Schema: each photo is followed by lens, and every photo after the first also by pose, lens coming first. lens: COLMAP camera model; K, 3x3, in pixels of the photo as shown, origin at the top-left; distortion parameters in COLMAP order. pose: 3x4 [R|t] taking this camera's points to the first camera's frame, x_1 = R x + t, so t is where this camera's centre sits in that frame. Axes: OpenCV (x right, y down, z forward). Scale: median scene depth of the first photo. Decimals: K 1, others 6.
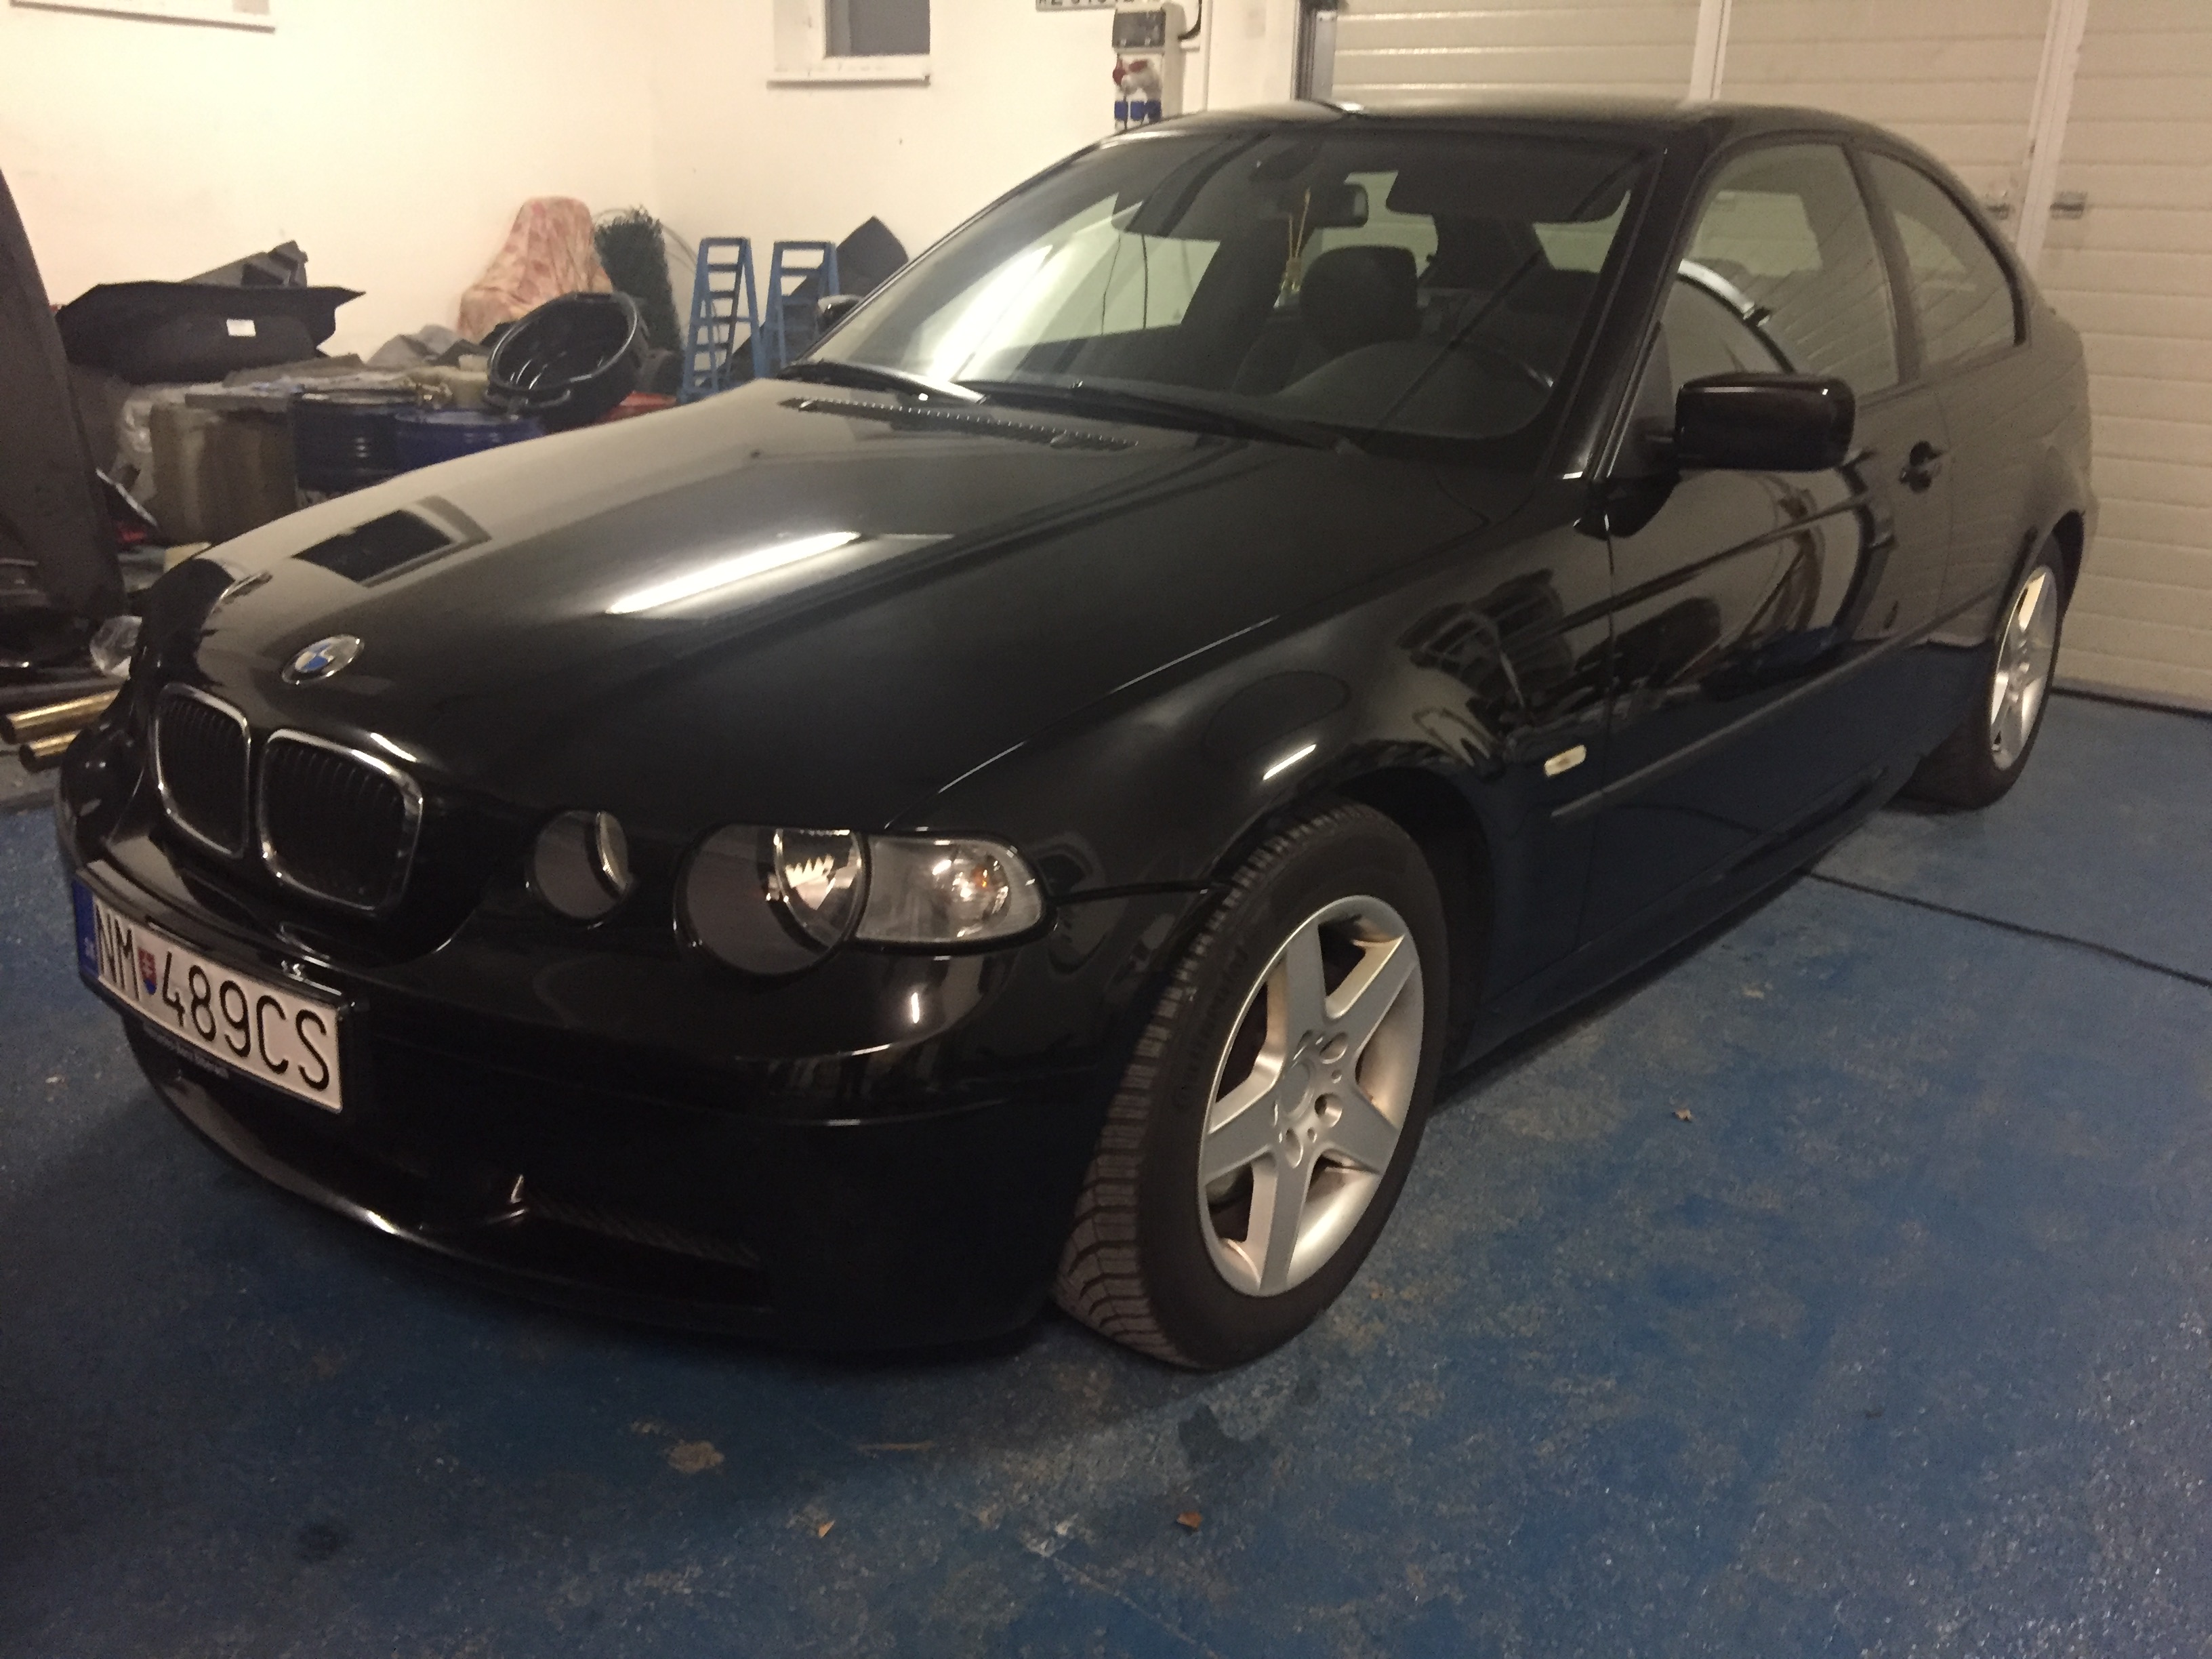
lens RADIAL K [[1842.5, 0, 1105.5], [0, 1842.5, 808.4], [0, 0, 1]] dist [0.011312, -0.010020]
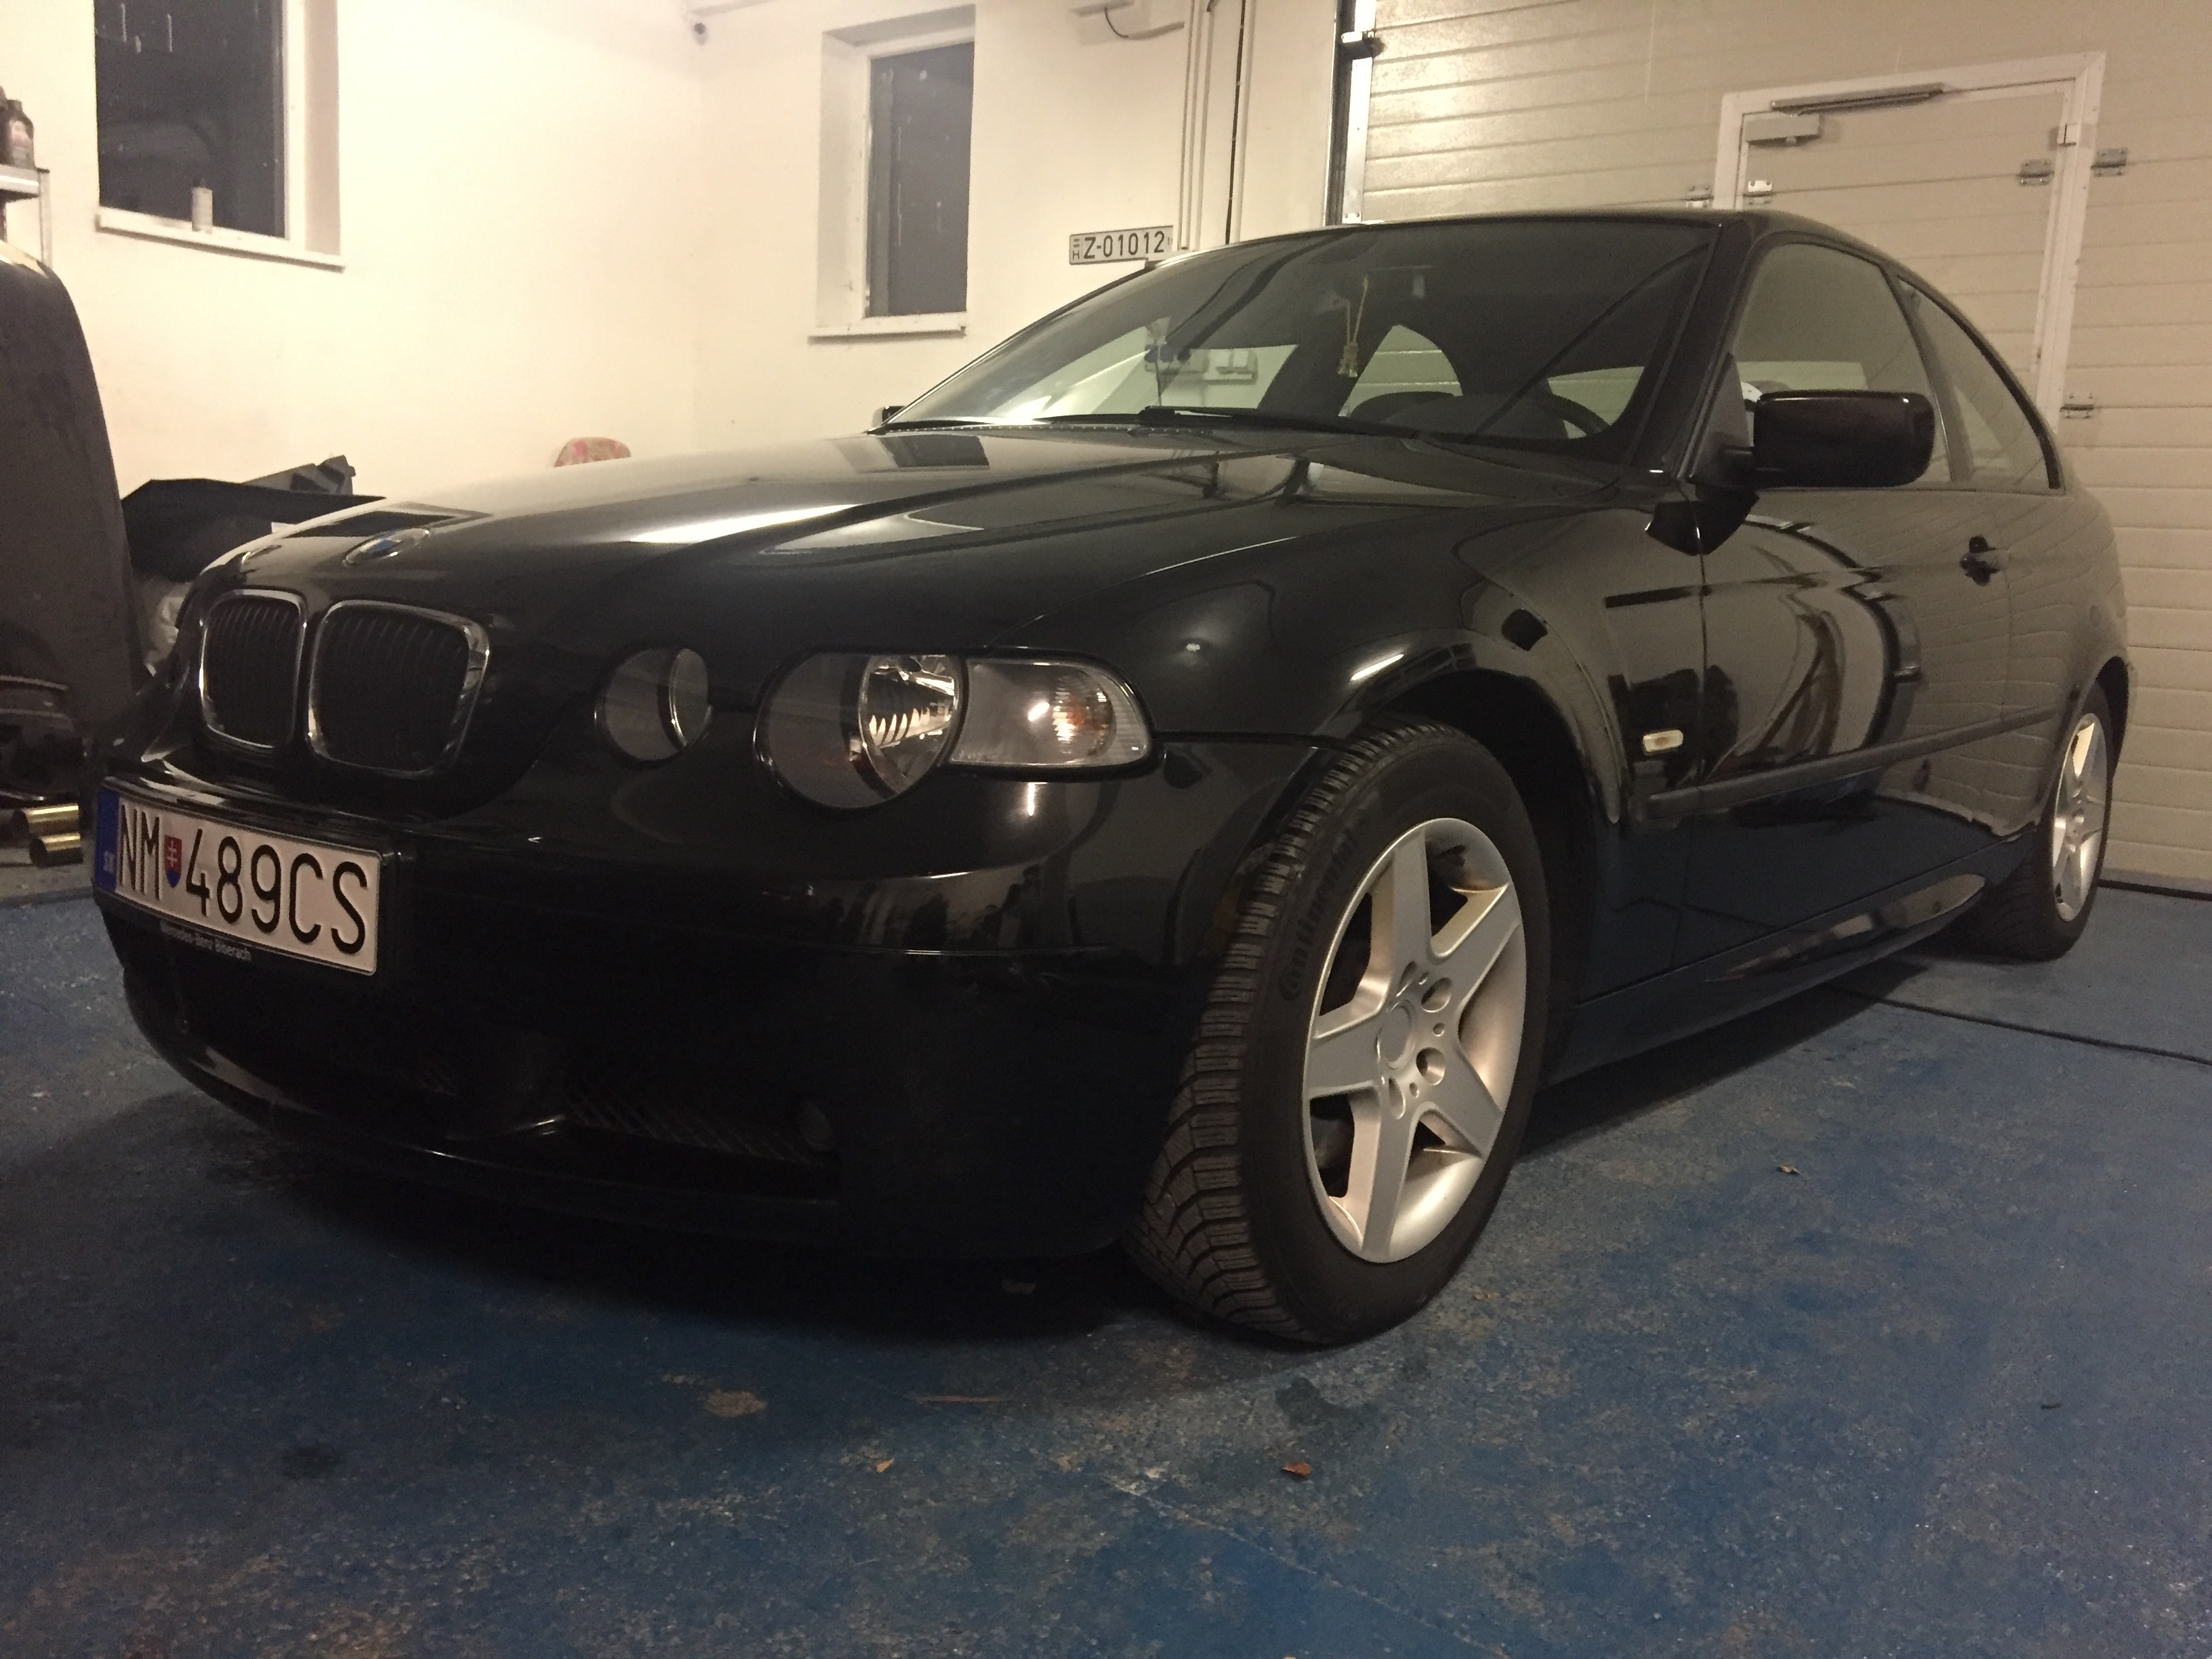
lens RADIAL K [[1842.5, 0, 1105.5], [0, 1842.5, 808.4], [0, 0, 1]] dist [0.011312, -0.010020]
pose [[0.999845, 0.017423, 0.002581, -0.049985], [-0.016671, 0.983440, -0.180466, 0.220590], [-0.005682, 0.180395, 0.983578, 0.074827]]
